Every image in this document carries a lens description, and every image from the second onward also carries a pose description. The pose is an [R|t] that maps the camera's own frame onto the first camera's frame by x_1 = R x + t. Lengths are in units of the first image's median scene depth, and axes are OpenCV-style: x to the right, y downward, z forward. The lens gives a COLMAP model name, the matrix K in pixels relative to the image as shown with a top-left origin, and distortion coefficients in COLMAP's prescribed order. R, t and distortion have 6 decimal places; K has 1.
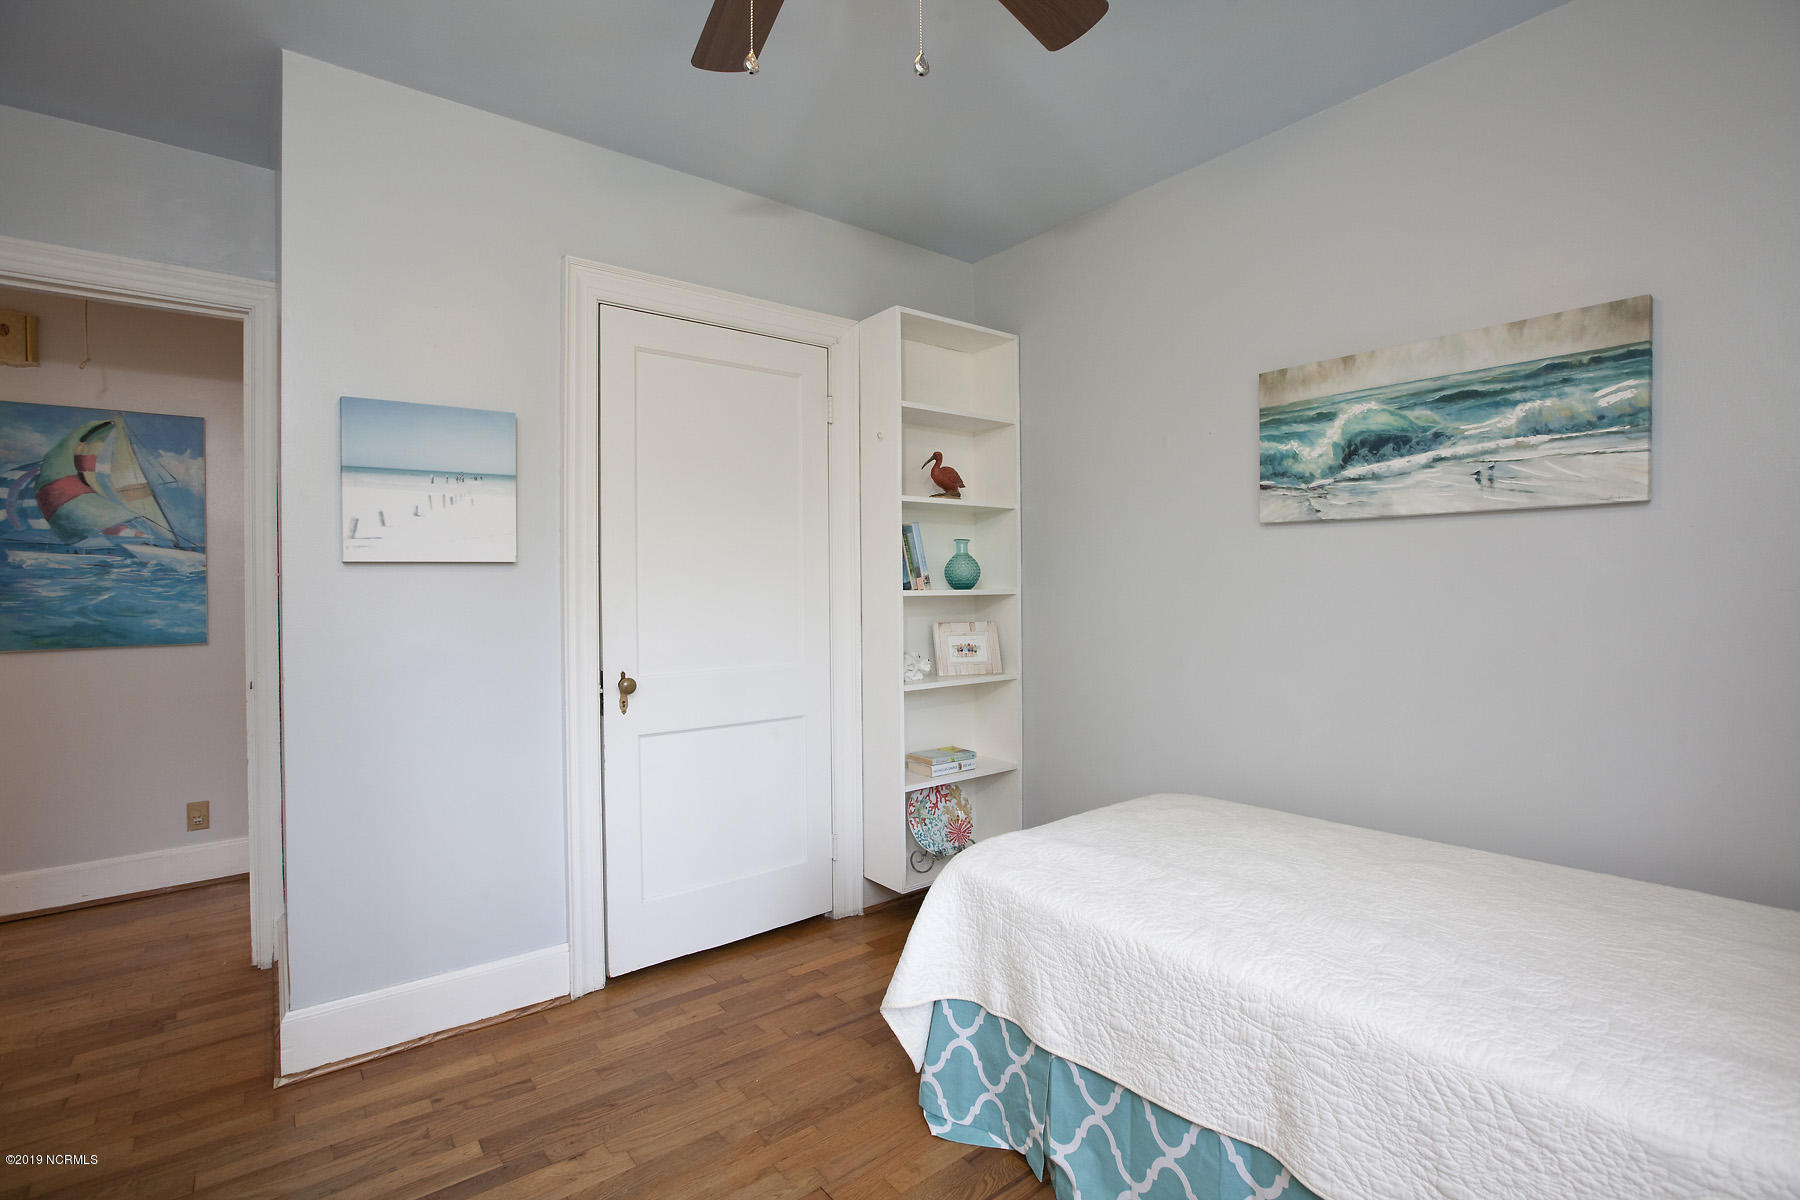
lens RADIAL K [[818.9, 0, 895.3], [0, 818.9, 592.6], [0, 0, 1]] dist [-0.044455, 0.010716]
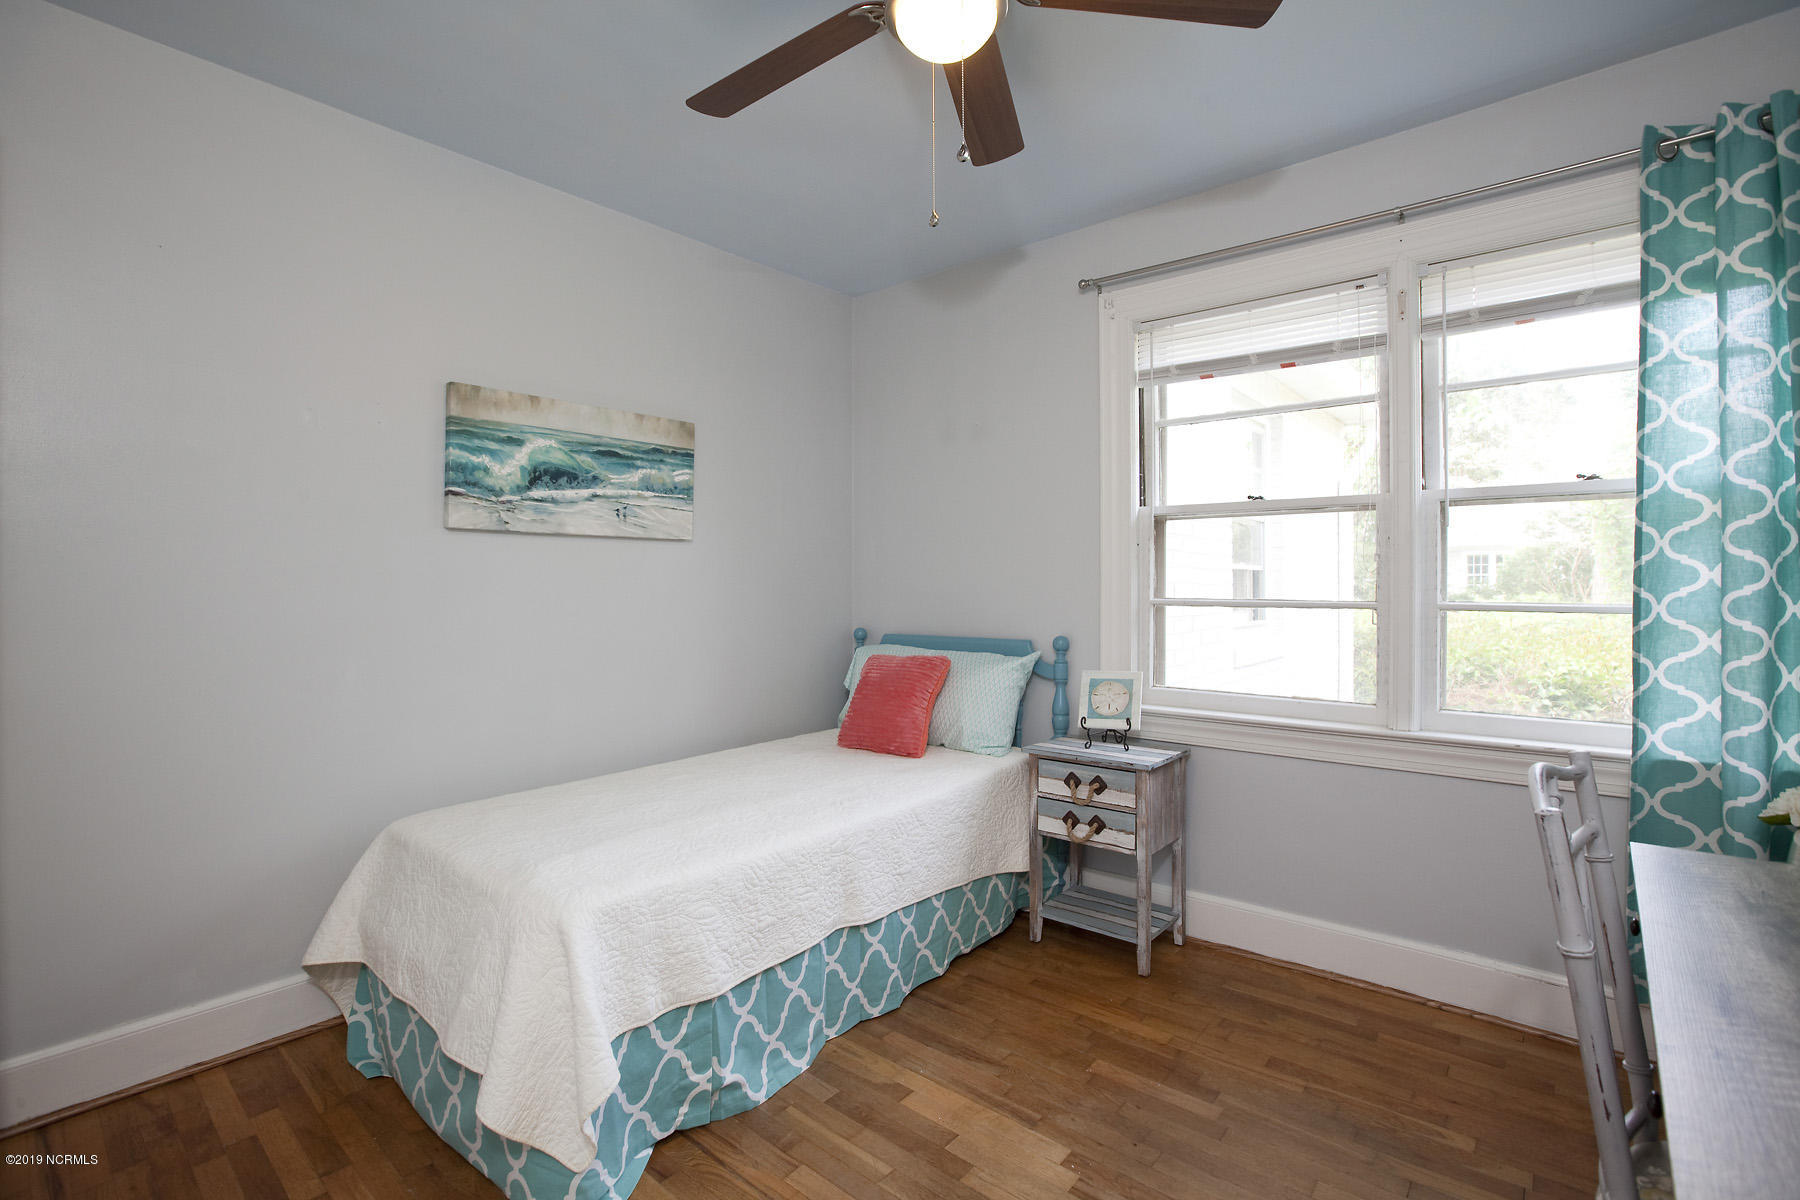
lens RADIAL K [[818.9, 0, 894.6], [0, 818.9, 593.7], [0, 0, 1]] dist [-0.044455, 0.010716]
pose [[-0.189543, -0.005419, 0.981857, -0.756955], [0.013379, 0.999878, 0.008101, -0.004150], [-0.981781, 0.014672, -0.189447, 0.747501]]
